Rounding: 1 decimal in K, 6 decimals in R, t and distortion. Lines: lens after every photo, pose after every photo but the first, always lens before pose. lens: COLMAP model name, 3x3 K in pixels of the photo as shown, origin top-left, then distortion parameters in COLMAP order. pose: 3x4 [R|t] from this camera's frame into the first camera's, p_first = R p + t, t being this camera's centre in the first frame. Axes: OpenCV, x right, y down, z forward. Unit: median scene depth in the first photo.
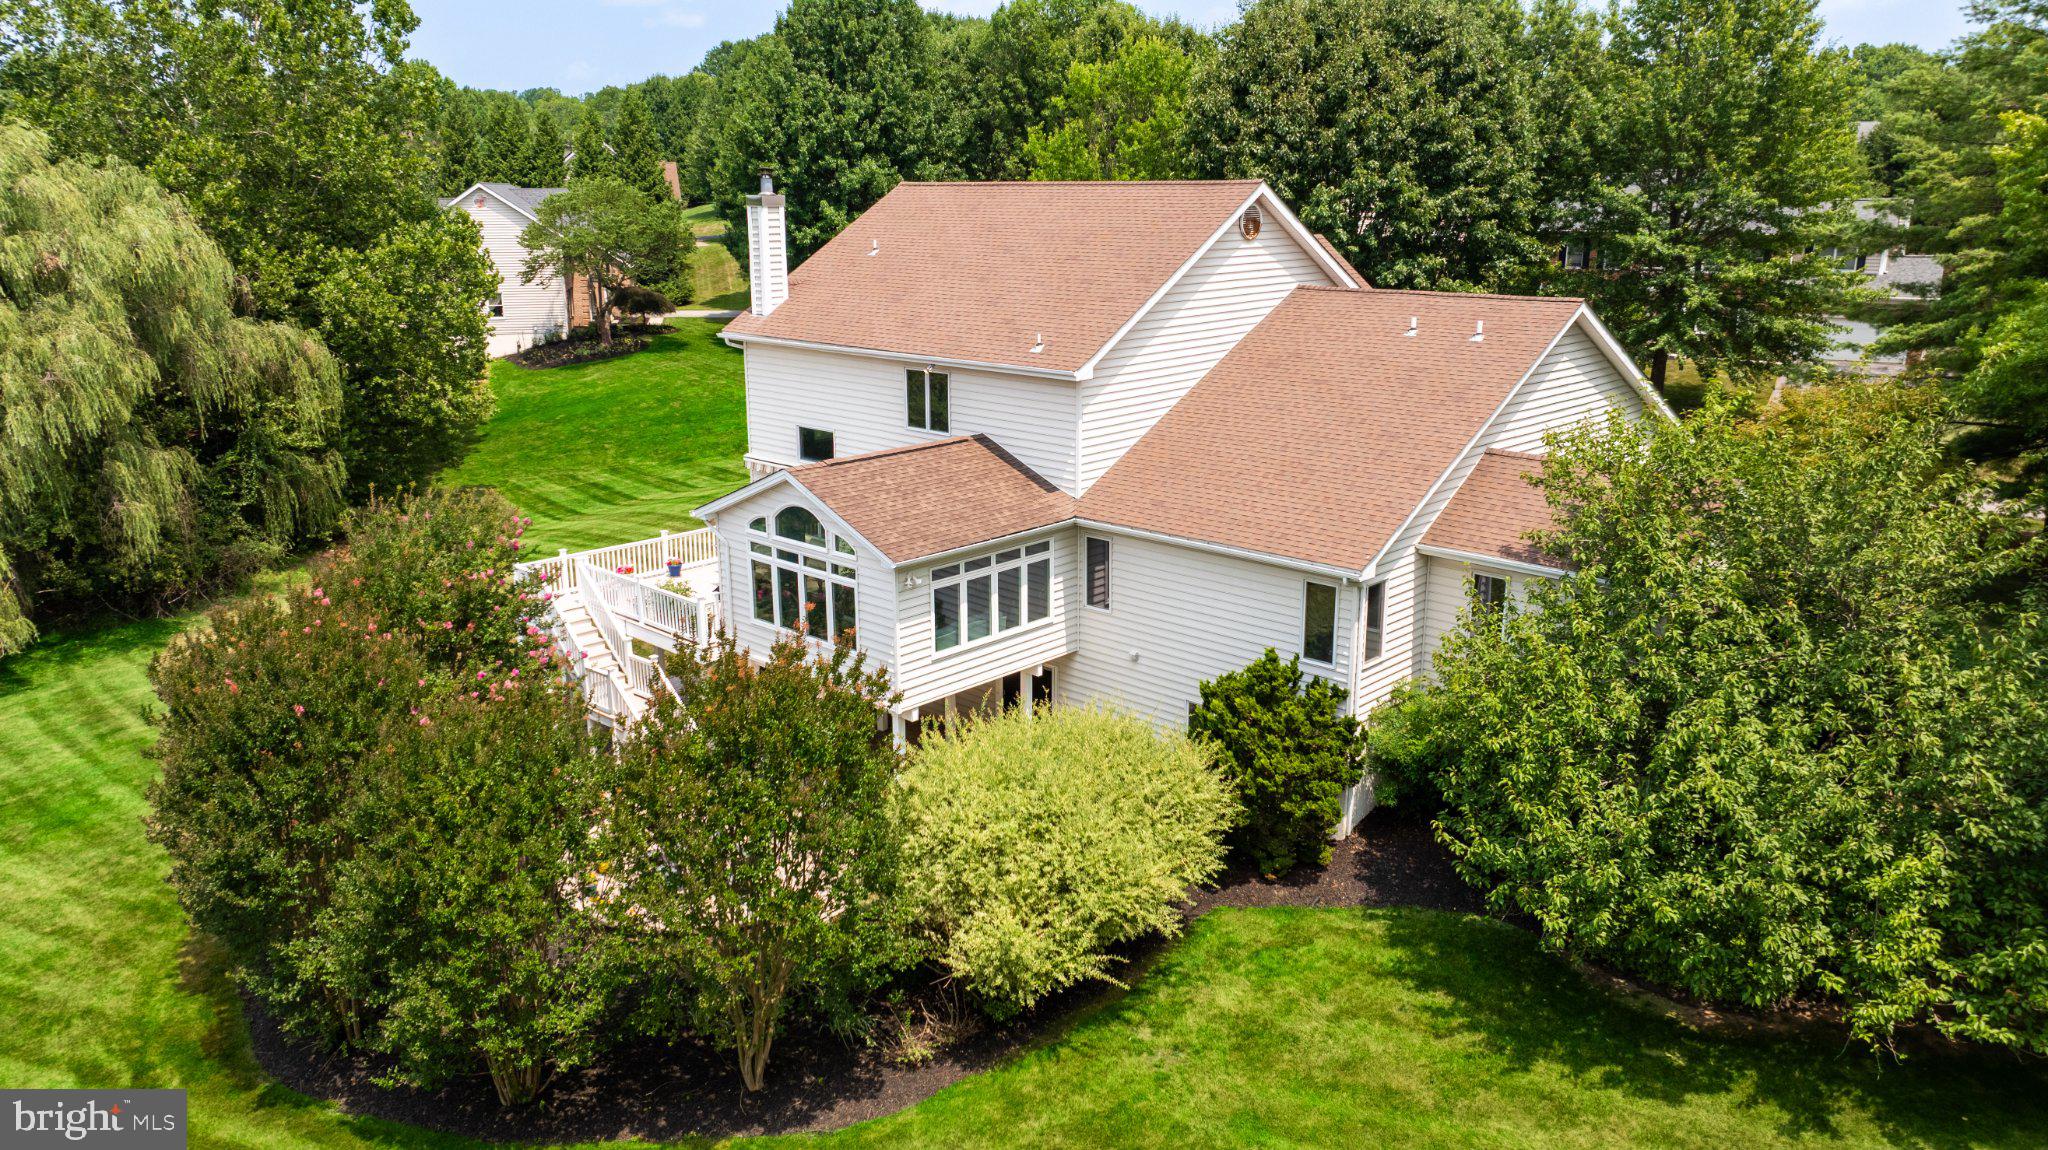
lens RADIAL K [[1436.4, 0, 1024.0], [0, 1436.4, 575.0], [0, 0, 1]] dist [-0.026473, 0.002778]
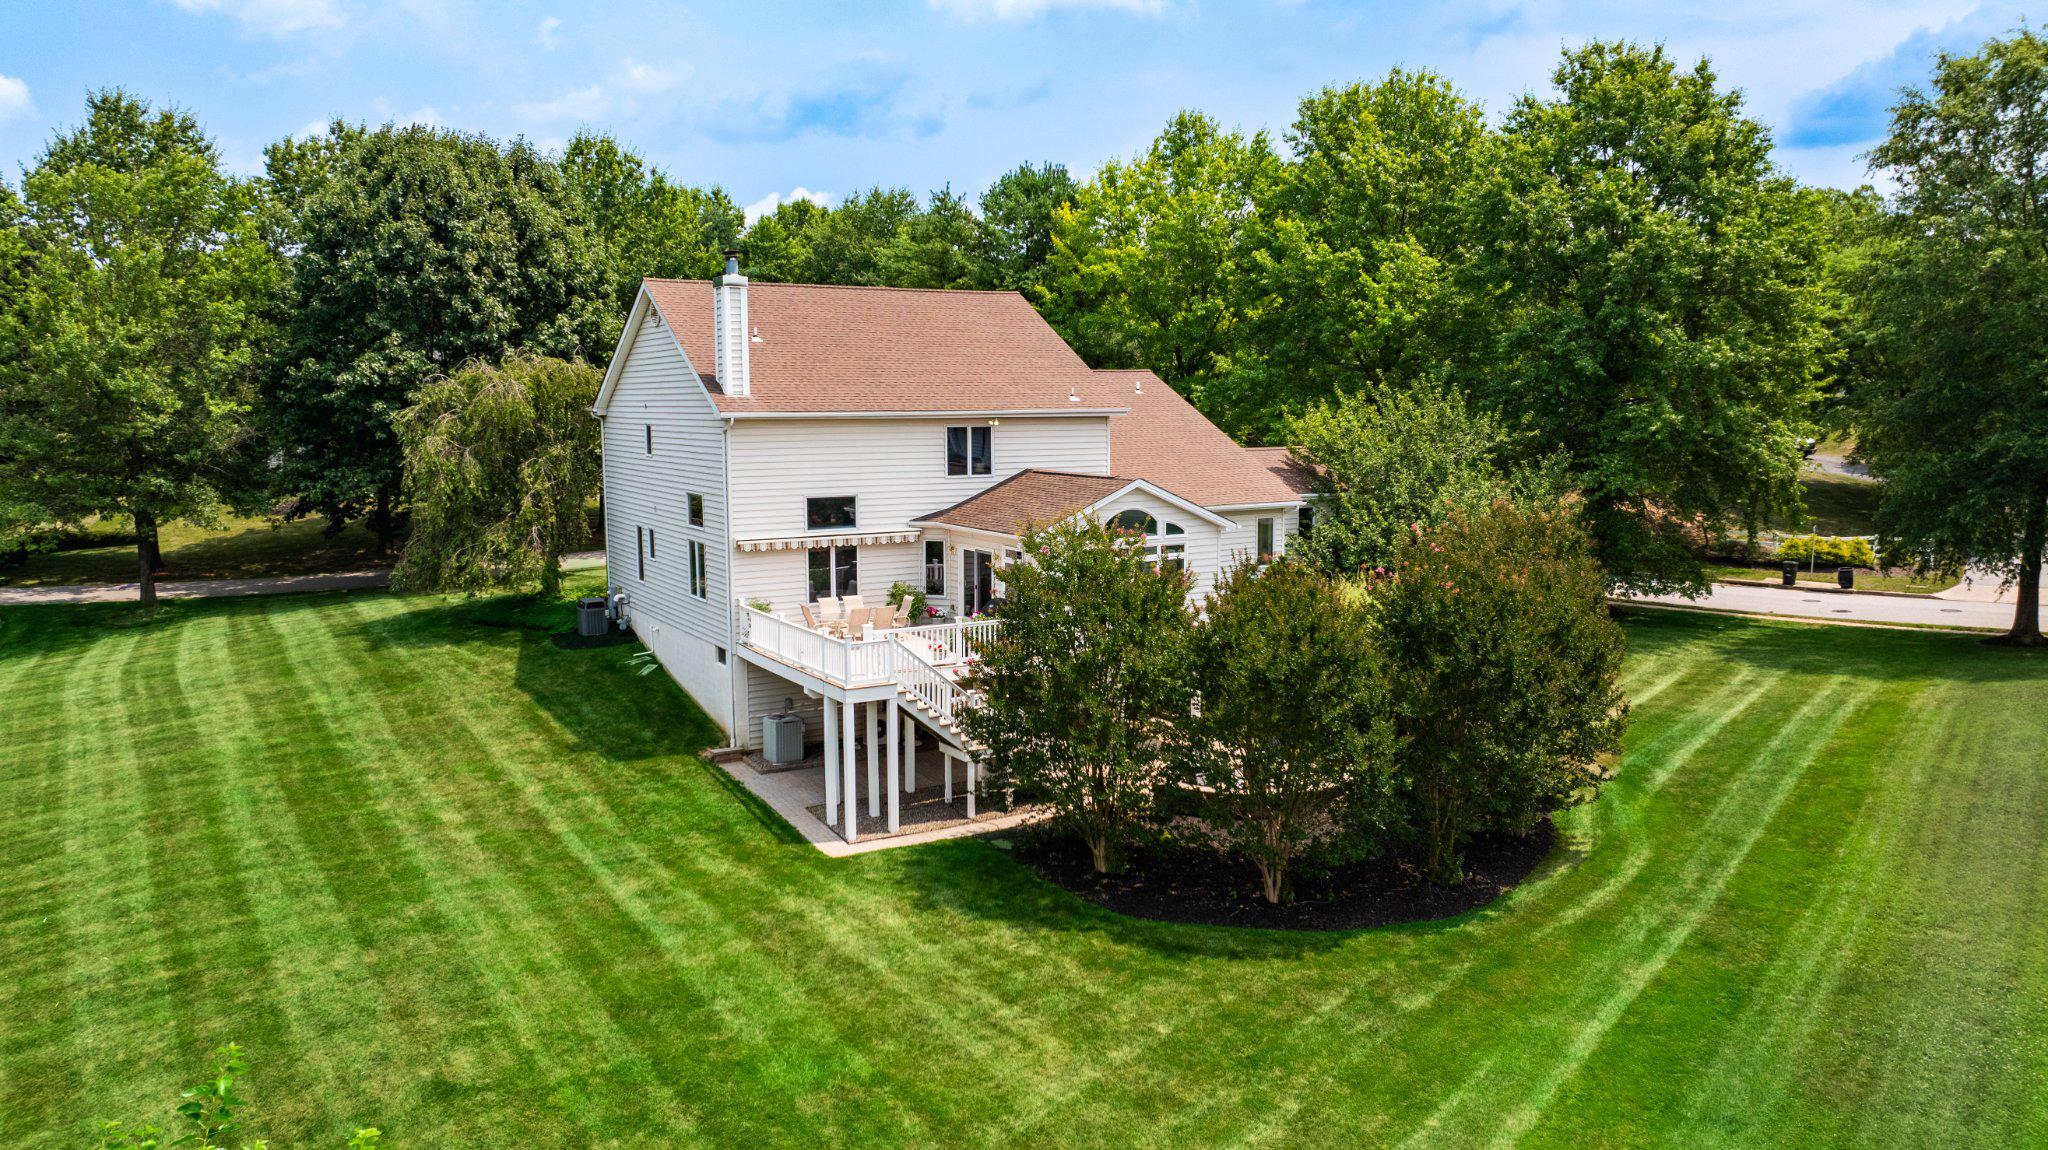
lens RADIAL K [[1436.4, 0, 1024.0], [0, 1436.4, 575.0], [0, 0, 1]] dist [-0.026473, 0.002778]
pose [[0.248260, -0.120730, 0.961141, -1.261630], [0.248092, 0.967035, 0.057389, -0.078556], [-0.936385, 0.224204, 0.270028, 0.657126]]
